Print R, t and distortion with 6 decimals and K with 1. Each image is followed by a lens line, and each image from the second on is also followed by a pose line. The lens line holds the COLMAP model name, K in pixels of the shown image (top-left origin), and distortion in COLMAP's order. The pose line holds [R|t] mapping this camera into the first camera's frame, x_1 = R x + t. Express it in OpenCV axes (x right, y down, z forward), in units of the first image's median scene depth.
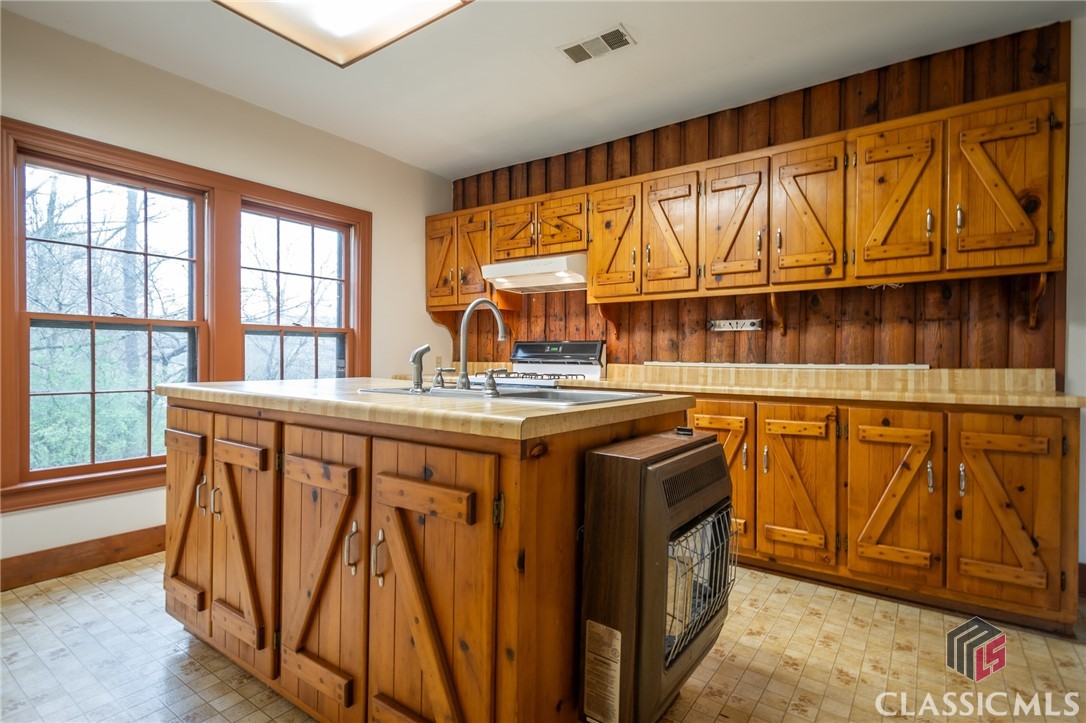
lens RADIAL K [[544.7, 0, 539.3], [0, 544.7, 364.6], [0, 0, 1]] dist [-0.000325, -0.000265]
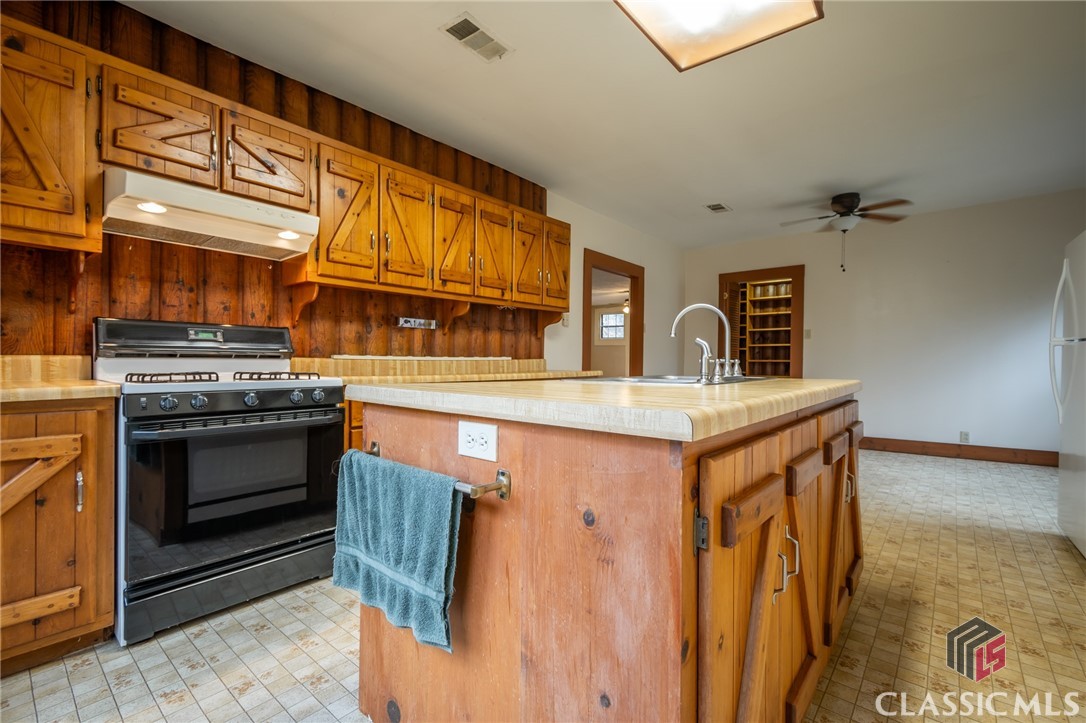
lens RADIAL K [[478.0, 0, 539.6], [0, 478.0, 358.7], [0, 0, 1]] dist [-0.002452, -0.000417]
pose [[0.075265, -0.011134, 0.997101, -0.600874], [-0.004850, 0.999922, 0.011532, -0.010301], [-0.997152, -0.005704, 0.075205, 0.645663]]
